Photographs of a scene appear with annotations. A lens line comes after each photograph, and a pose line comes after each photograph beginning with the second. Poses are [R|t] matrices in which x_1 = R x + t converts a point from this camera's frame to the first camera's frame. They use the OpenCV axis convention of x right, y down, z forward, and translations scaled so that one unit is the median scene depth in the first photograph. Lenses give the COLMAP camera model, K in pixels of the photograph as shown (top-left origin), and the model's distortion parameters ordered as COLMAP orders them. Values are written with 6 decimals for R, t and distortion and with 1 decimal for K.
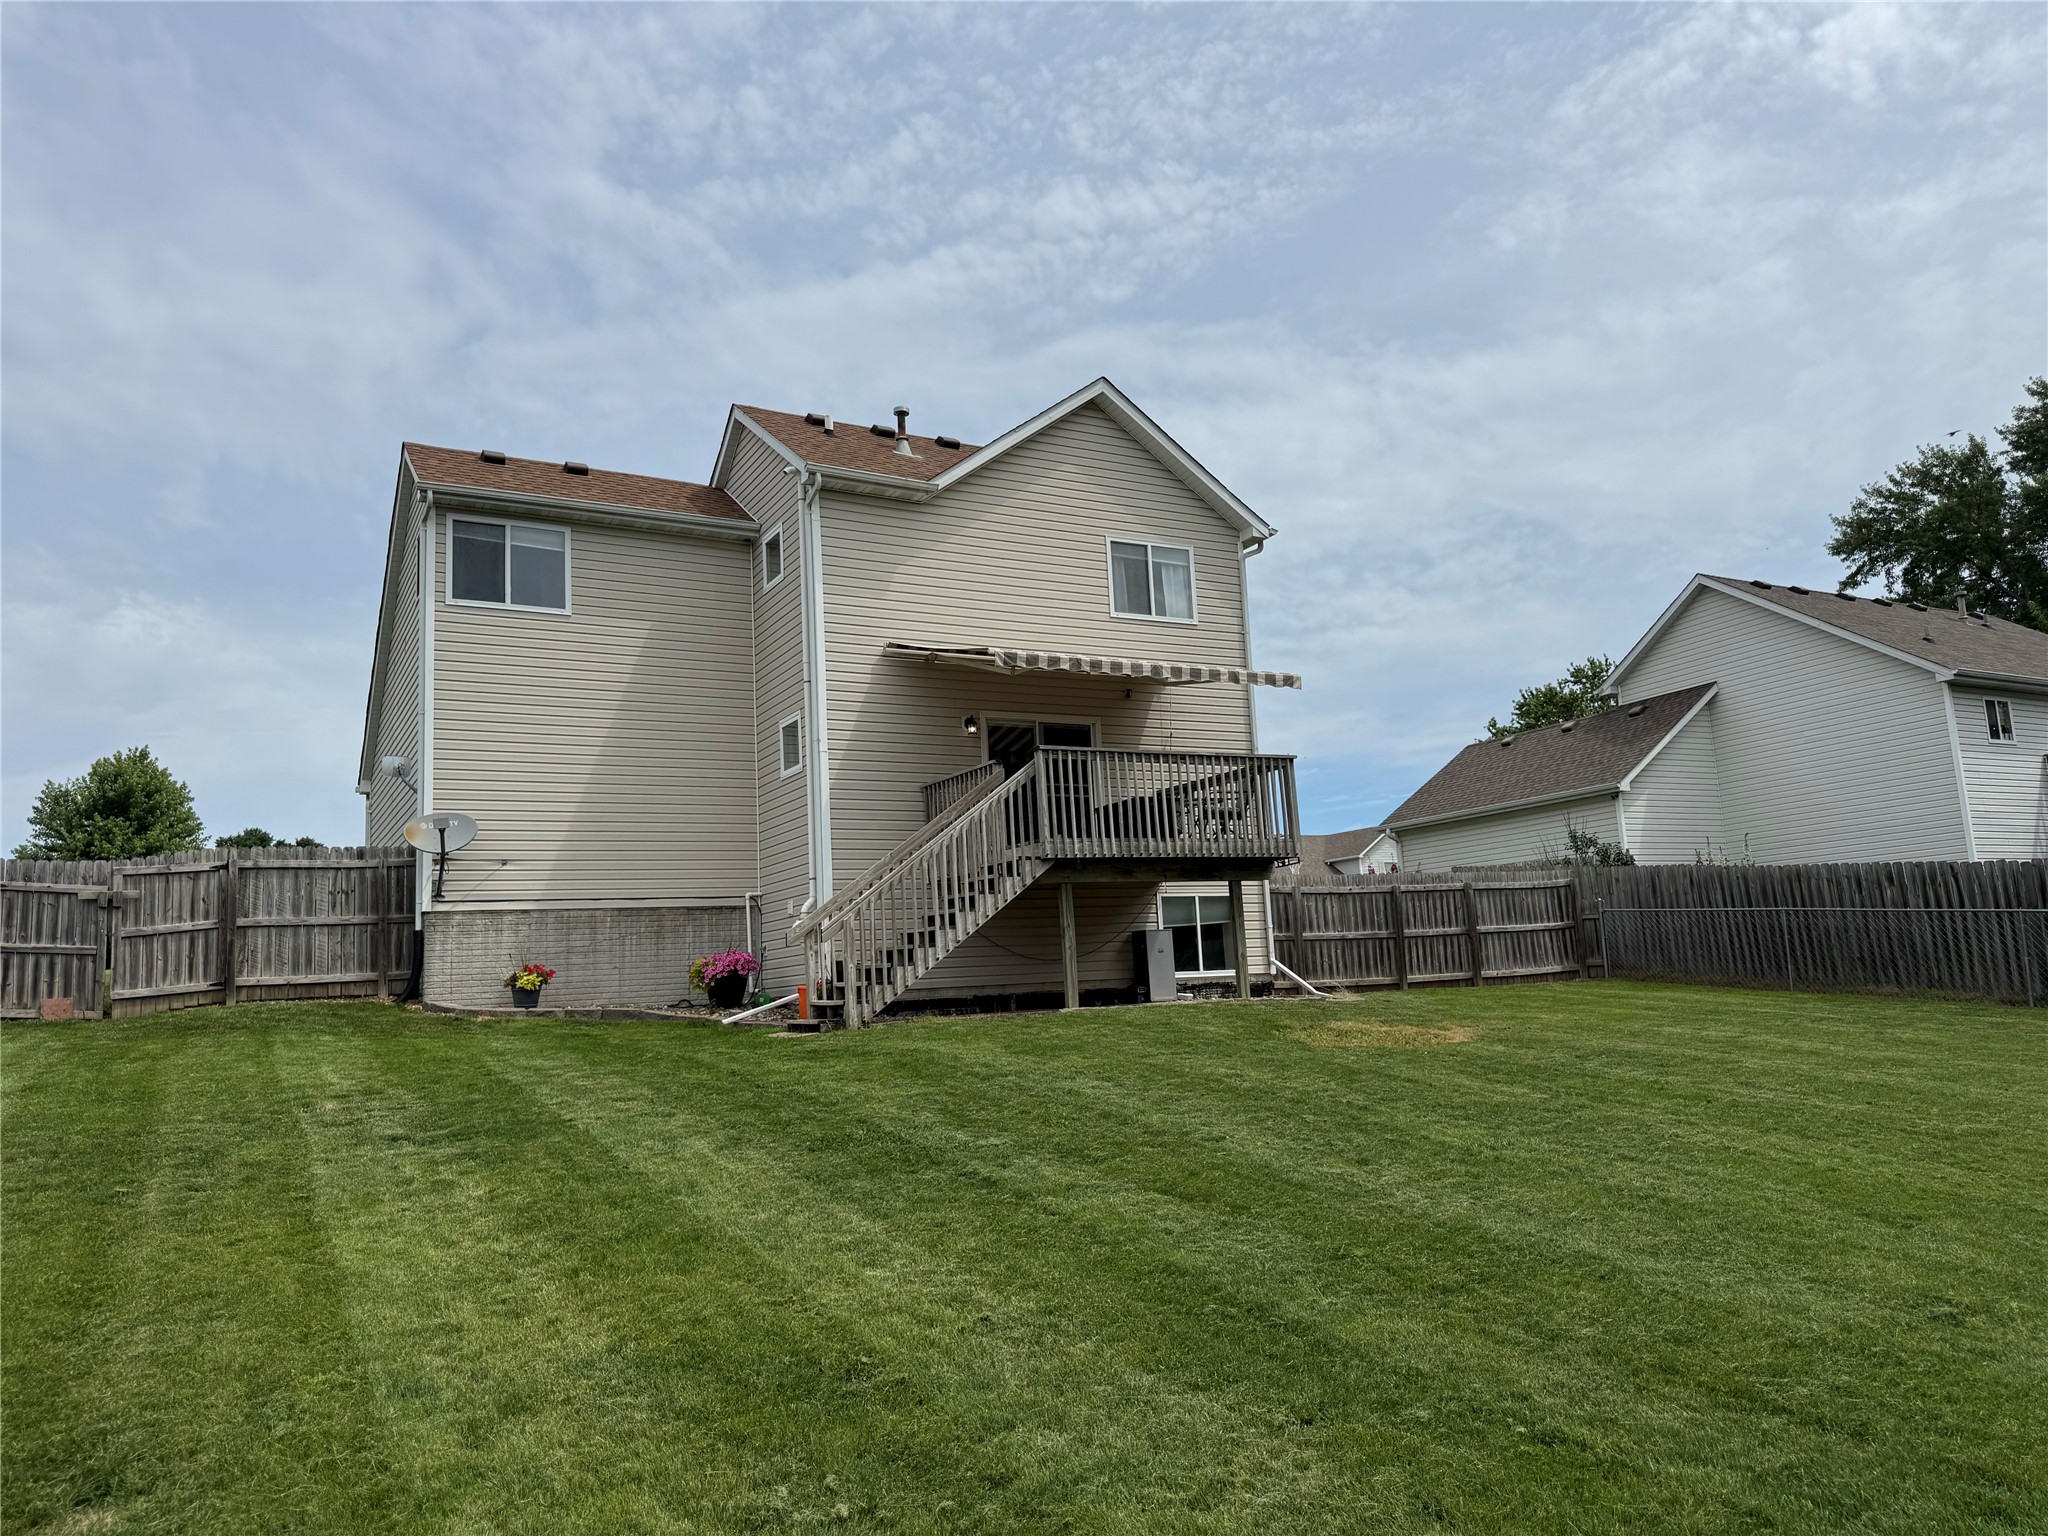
lens RADIAL K [[1459.8, 0, 1028.1], [0, 1459.8, 757.4], [0, 0, 1]] dist [0.074037, -0.093361]
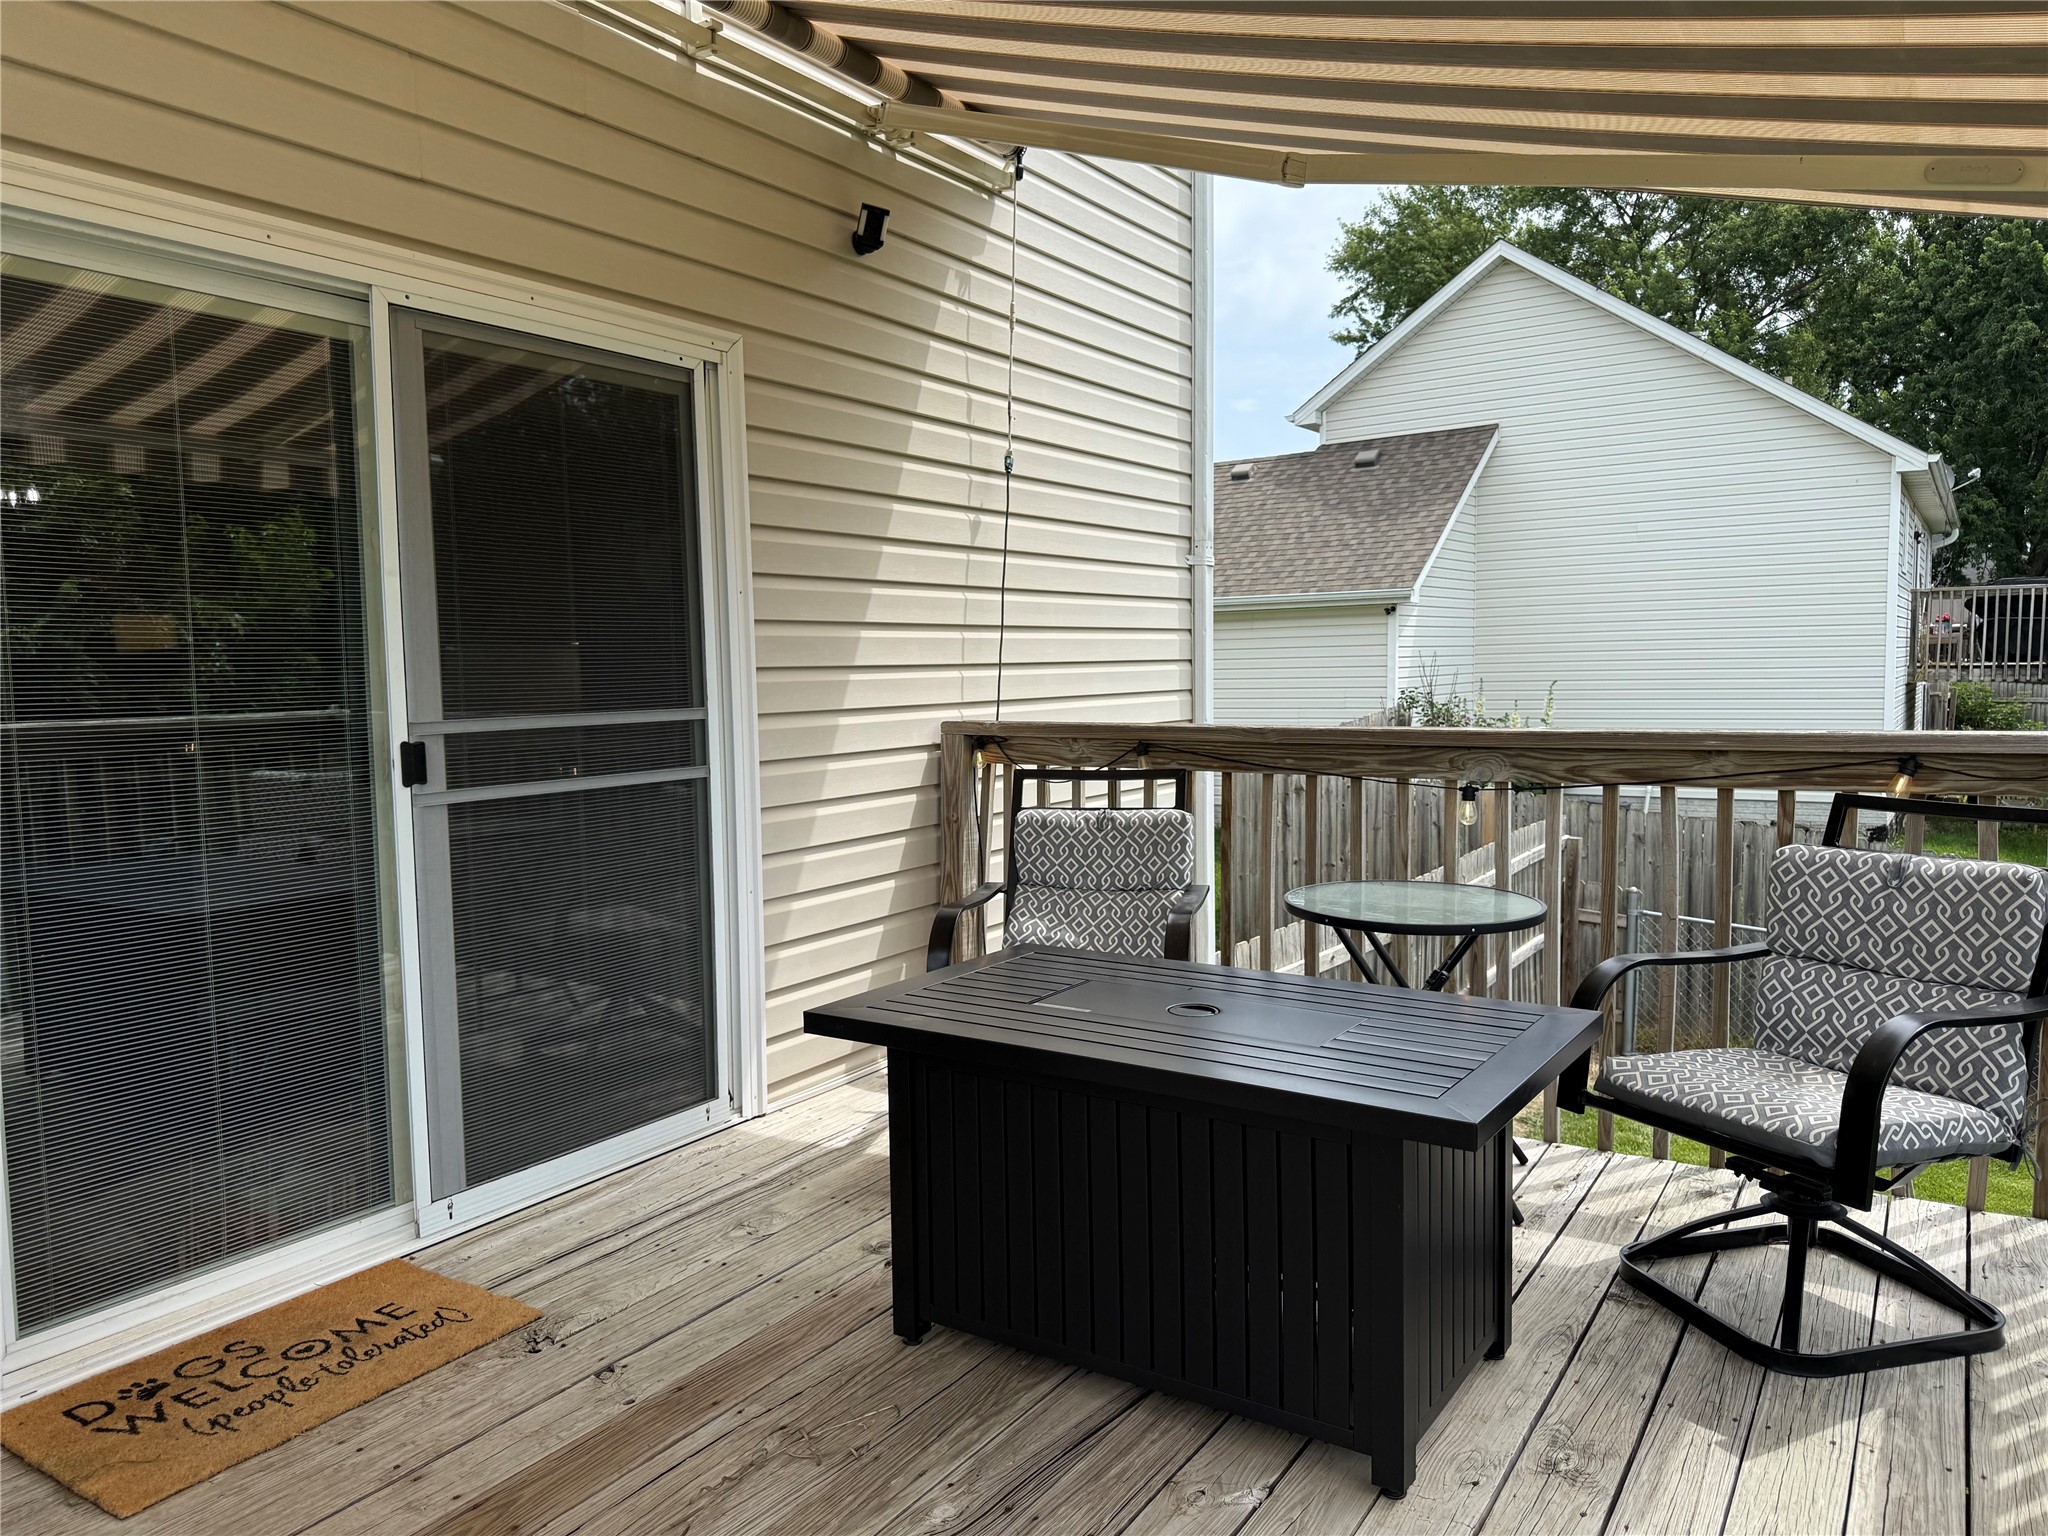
lens RADIAL K [[1459.8, 0, 1019.4], [0, 1459.8, 779.7], [0, 0, 1]] dist [0.074037, -0.093361]
pose [[0.884222, -0.000497, 0.467066, -0.006796], [-0.105419, 0.973983, 0.200609, -0.013761], [-0.455014, -0.226621, 0.861165, 0.819176]]
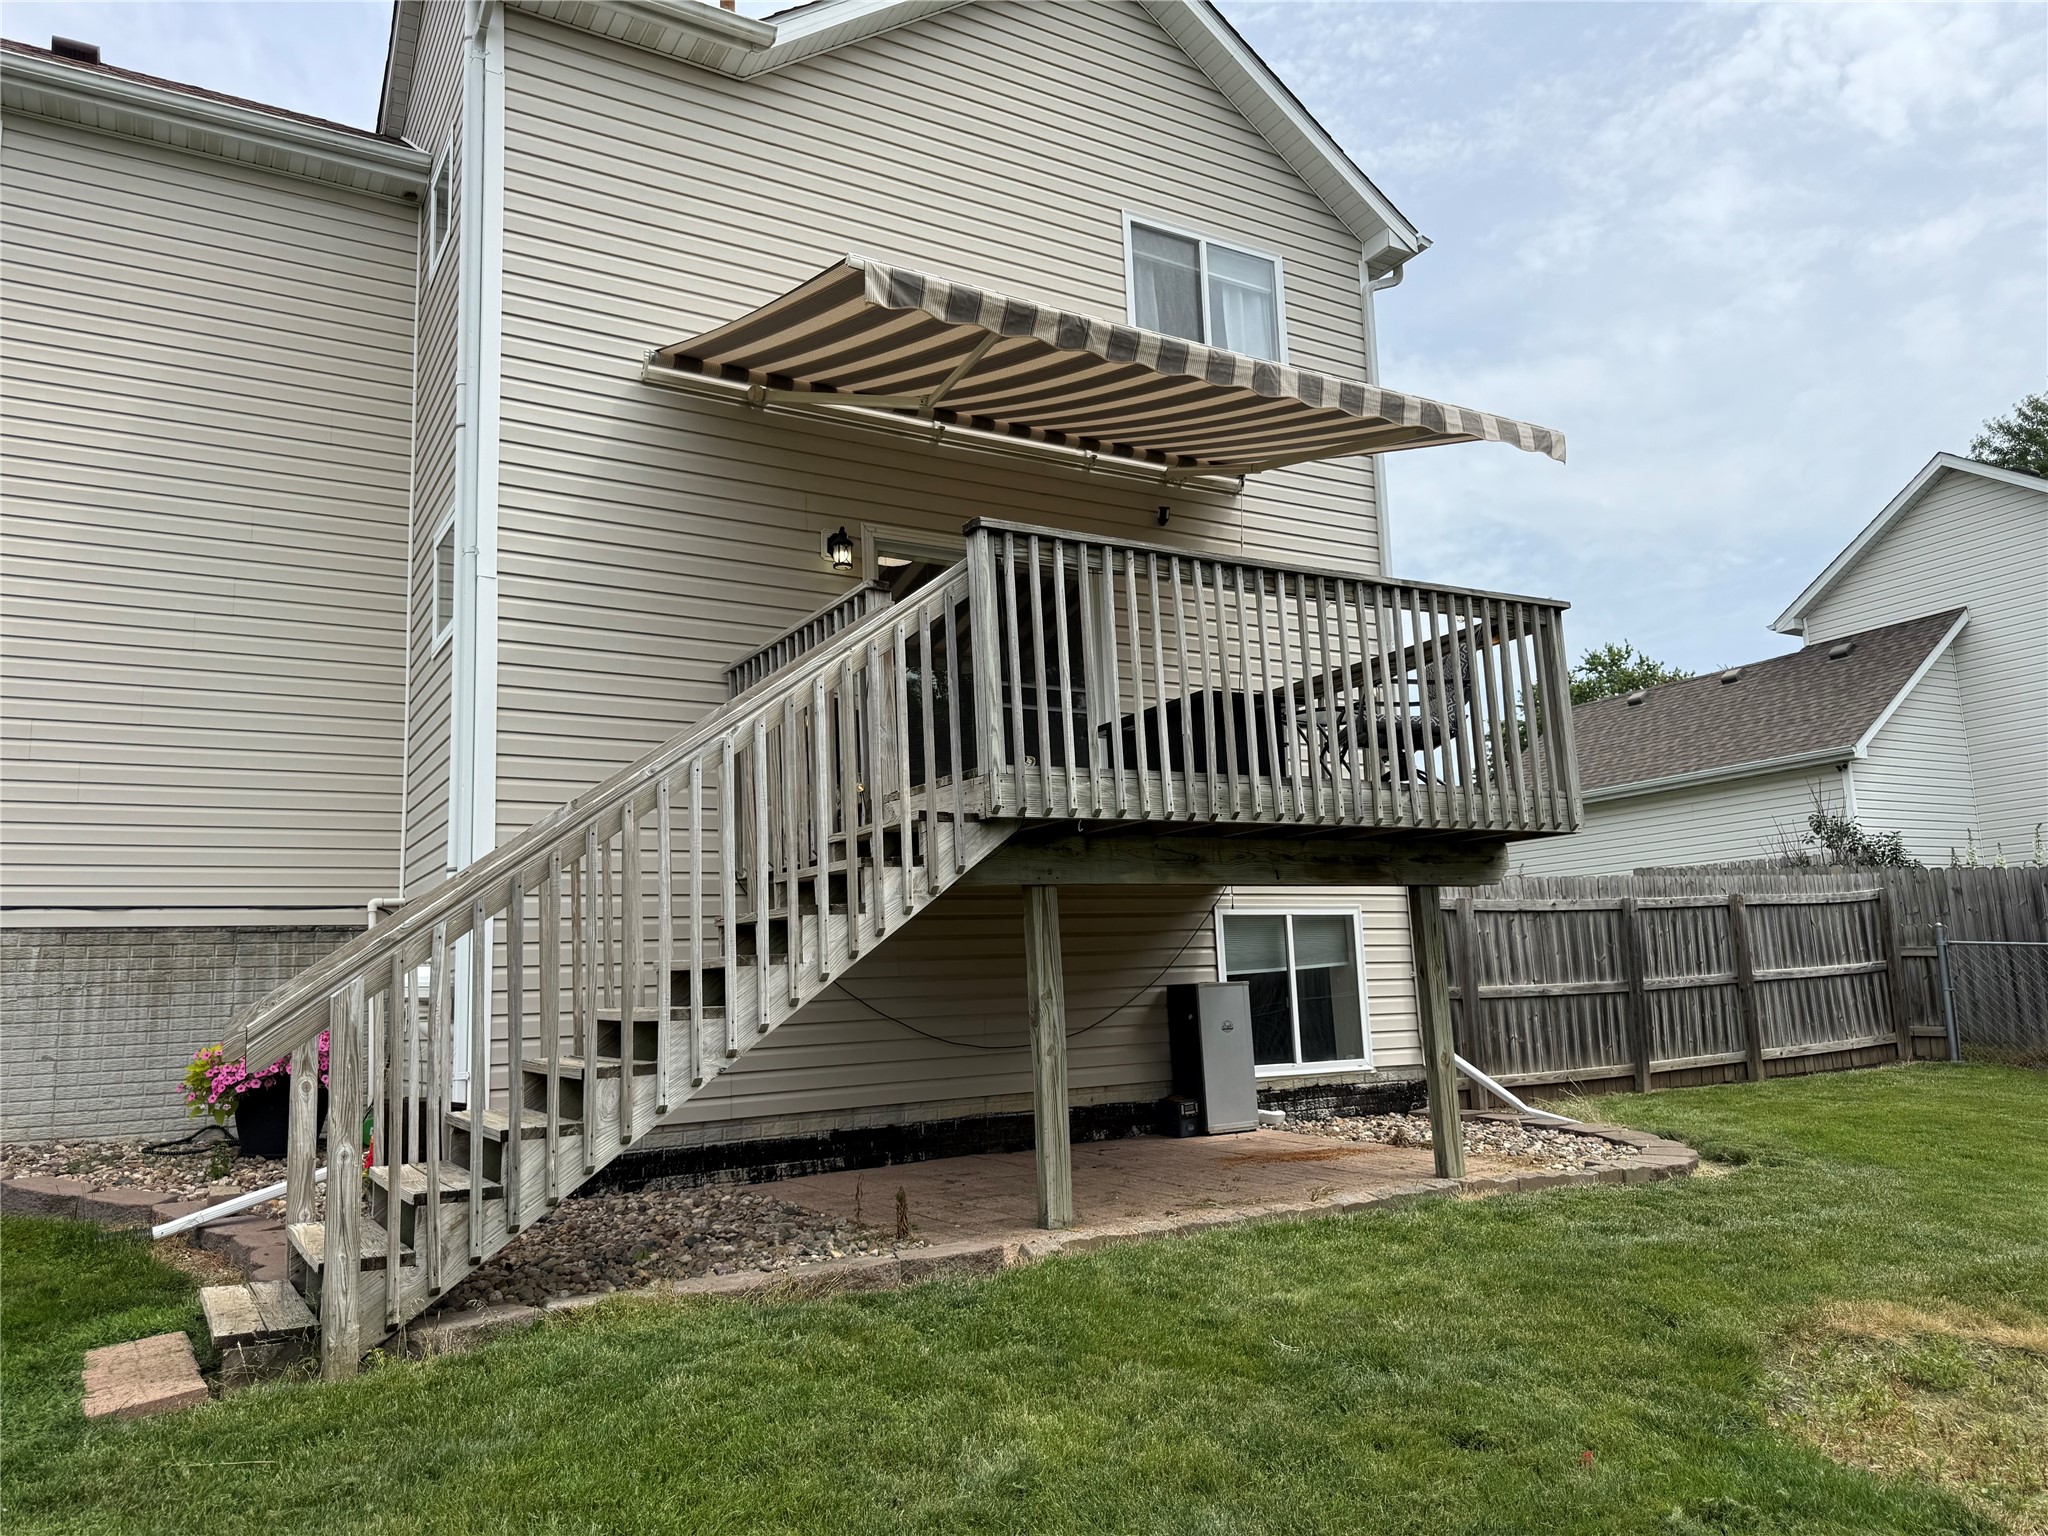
lens RADIAL K [[1459.8, 0, 1037.1], [0, 1459.8, 769.4], [0, 0, 1]] dist [0.074037, -0.093361]
pose [[0.999223, 0.015094, 0.036420, 0.007731], [-0.015319, 0.999865, 0.005925, 0.043326], [-0.036326, -0.006478, 0.999319, 0.501447]]
